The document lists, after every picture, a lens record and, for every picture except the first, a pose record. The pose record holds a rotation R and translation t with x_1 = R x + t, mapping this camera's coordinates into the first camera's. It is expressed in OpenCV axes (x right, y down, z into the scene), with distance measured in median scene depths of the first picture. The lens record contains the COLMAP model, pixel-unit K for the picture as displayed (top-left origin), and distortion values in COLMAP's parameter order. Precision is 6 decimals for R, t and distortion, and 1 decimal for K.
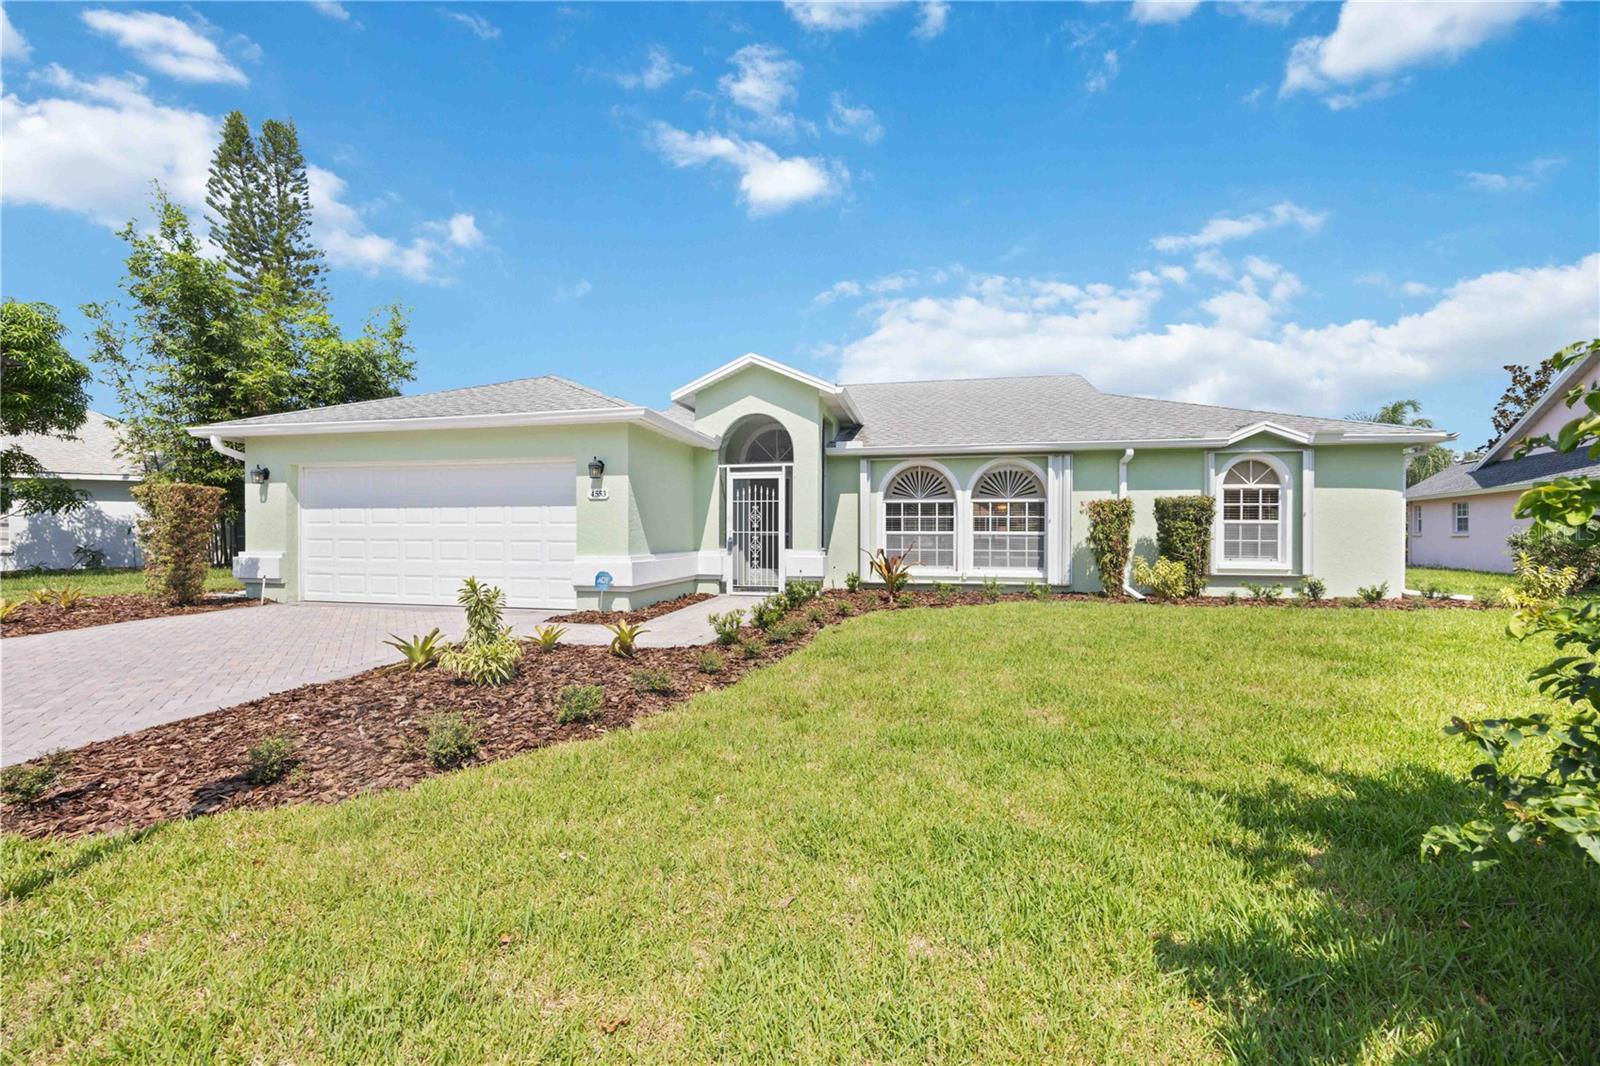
lens RADIAL K [[619.4, 0, 801.0], [0, 619.4, 532.3], [0, 0, 1]] dist [0.002011, -0.001799]
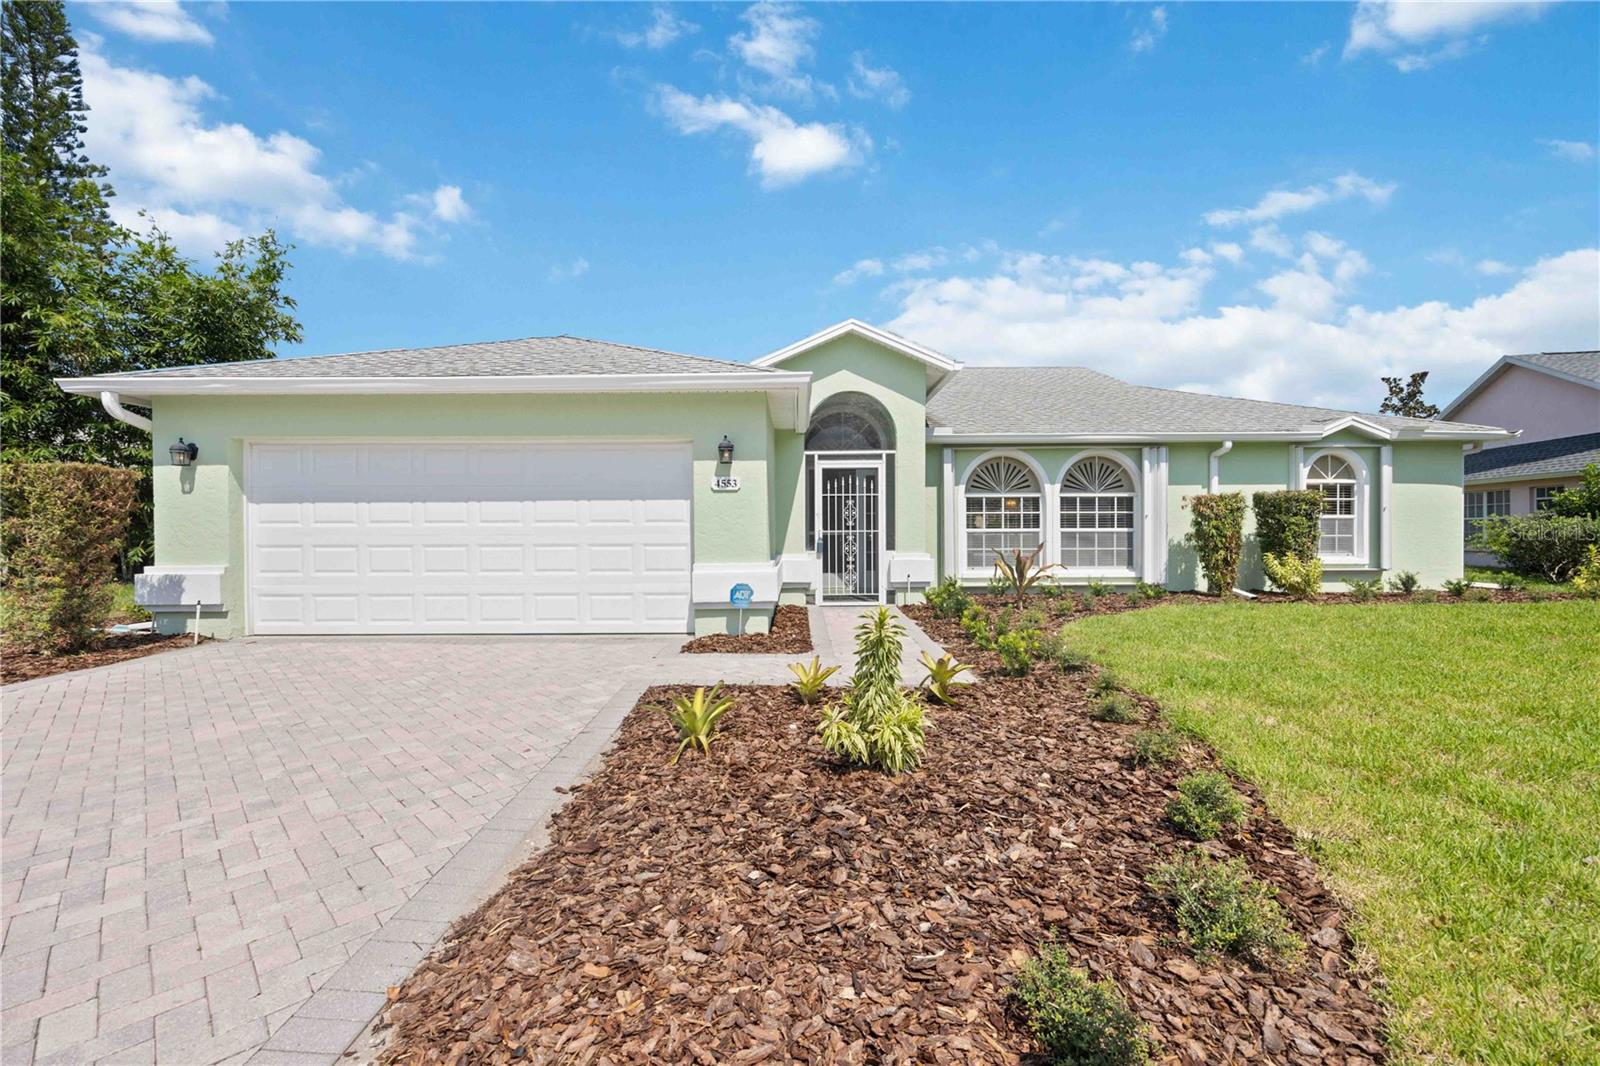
lens RADIAL K [[639.9, 0, 797.2], [0, 639.9, 531.9], [0, 0, 1]] dist [0.005711, -0.001714]
pose [[0.979294, -0.008446, 0.202265, -0.326084], [0.007715, 0.999961, 0.004399, -0.003735], [-0.202294, -0.002747, 0.979321, 0.158258]]
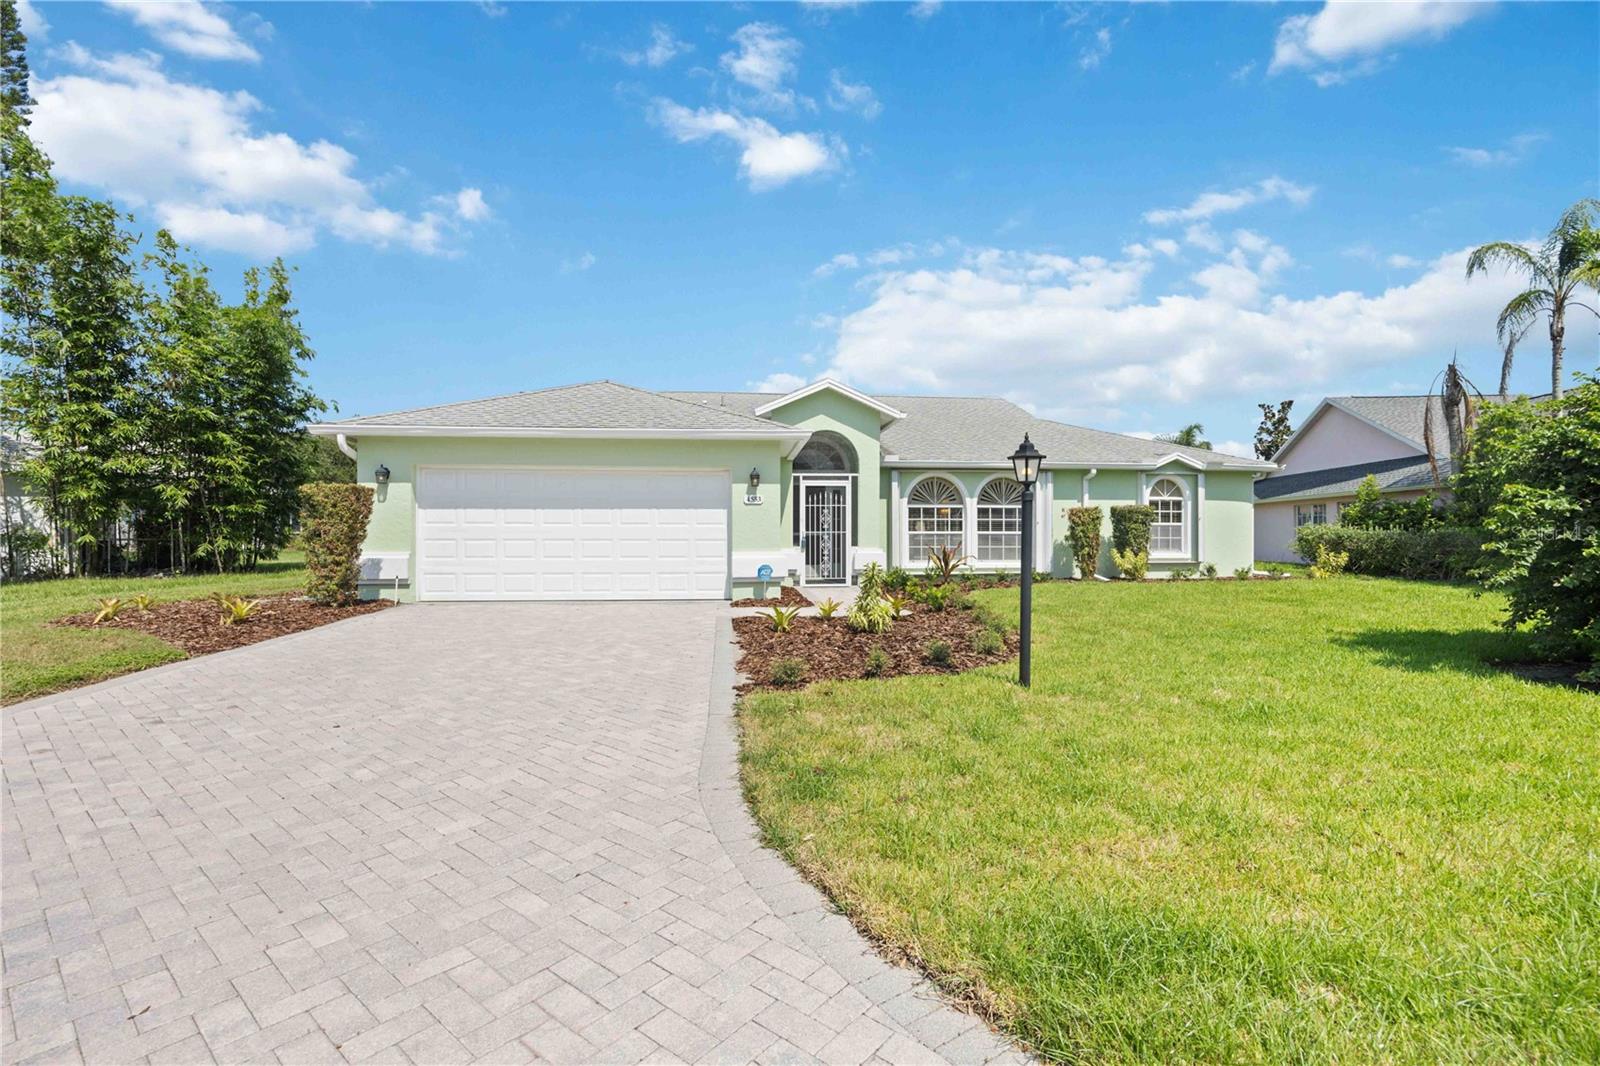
lens RADIAL K [[706.1, 0, 795.5], [0, 706.1, 530.9], [0, 0, 1]] dist [-0.014331, 0.000525]
pose [[0.953585, -0.001140, 0.301121, -0.531289], [0.002704, 0.999985, -0.004775, 0.003664], [-0.301111, 0.005367, 0.953574, -0.245501]]
